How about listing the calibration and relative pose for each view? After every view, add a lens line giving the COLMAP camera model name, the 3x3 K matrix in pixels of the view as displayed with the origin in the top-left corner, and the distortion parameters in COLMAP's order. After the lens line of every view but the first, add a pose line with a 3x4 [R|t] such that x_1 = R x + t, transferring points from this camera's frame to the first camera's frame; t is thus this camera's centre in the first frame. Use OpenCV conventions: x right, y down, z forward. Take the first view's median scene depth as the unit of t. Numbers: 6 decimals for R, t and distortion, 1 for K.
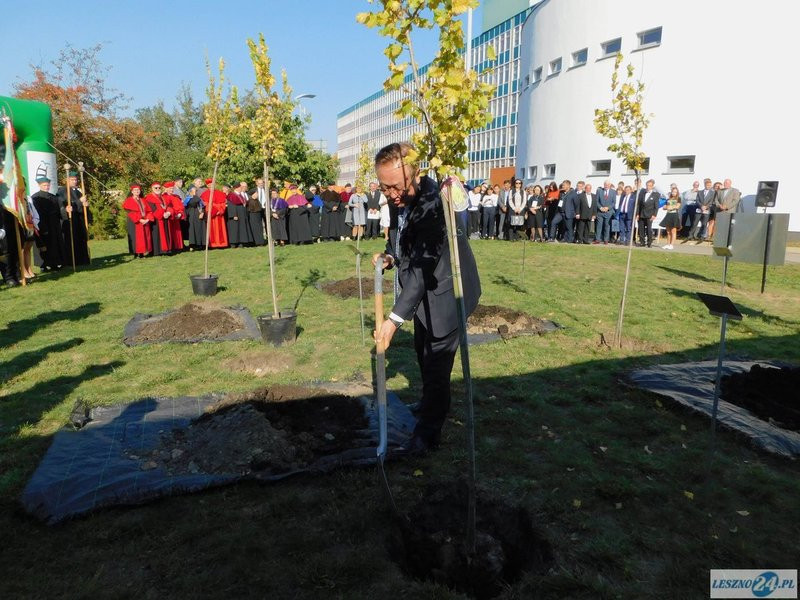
lens RADIAL K [[540.4, 0, 399.4], [0, 540.4, 312.3], [0, 0, 1]] dist [-0.037216, 0.004519]
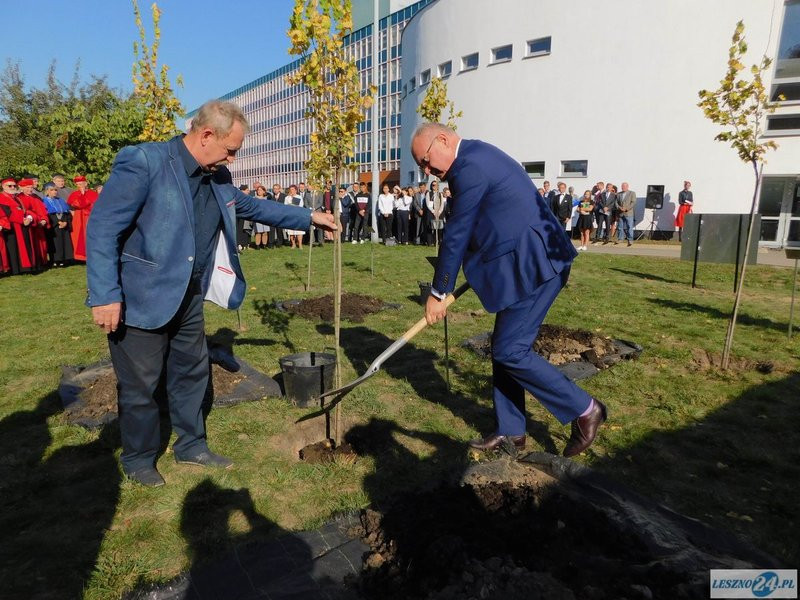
lens RADIAL K [[540.3, 0, 400.0], [0, 540.3, 300.0], [0, 0, 1]] dist [-0.026157, 0.003458]
pose [[0.962054, -0.046481, 0.268871, -0.101358], [0.054959, 0.998198, -0.024089, -0.016229], [-0.267267, 0.037952, 0.962875, 0.098442]]
